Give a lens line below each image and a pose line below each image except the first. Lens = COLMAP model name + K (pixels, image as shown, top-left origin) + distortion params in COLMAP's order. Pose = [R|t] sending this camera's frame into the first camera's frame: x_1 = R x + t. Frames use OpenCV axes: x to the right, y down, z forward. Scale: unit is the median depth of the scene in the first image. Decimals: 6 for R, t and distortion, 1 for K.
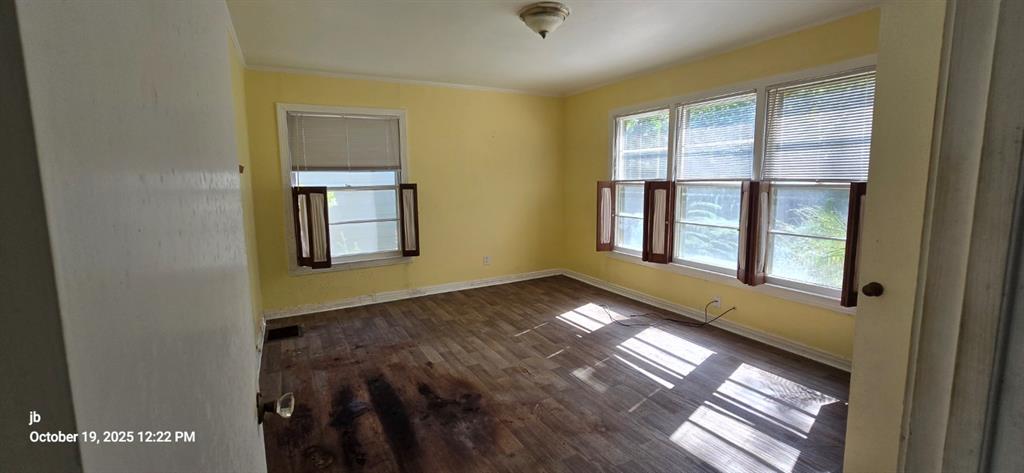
lens RADIAL K [[423.1, 0, 508.1], [0, 423.1, 234.3], [0, 0, 1]] dist [-0.002667, 0.000685]
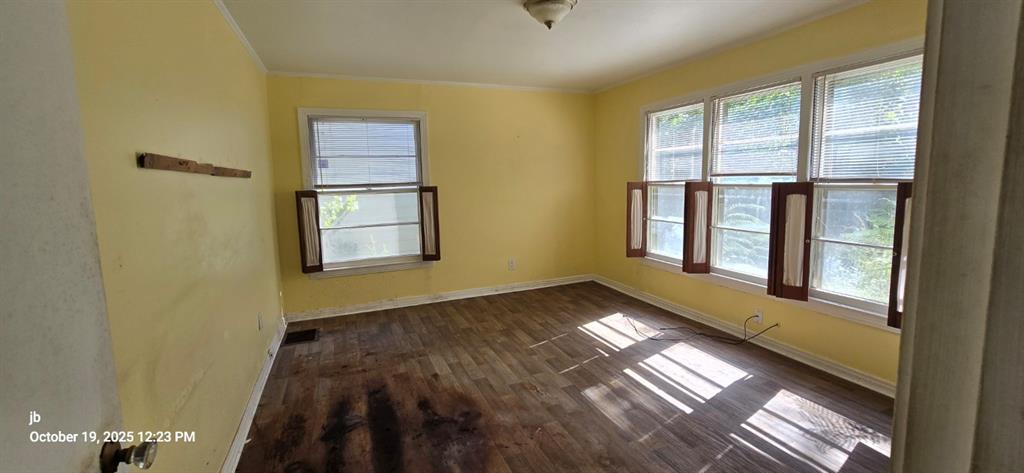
lens RADIAL K [[423.1, 0, 515.1], [0, 423.1, 231.7], [0, 0, 1]] dist [-0.002667, 0.000685]
pose [[0.994611, 0.004502, -0.103576, 0.084579], [-0.005247, 0.999962, -0.006918, -0.011839], [0.103541, 0.007424, 0.994598, 0.062786]]
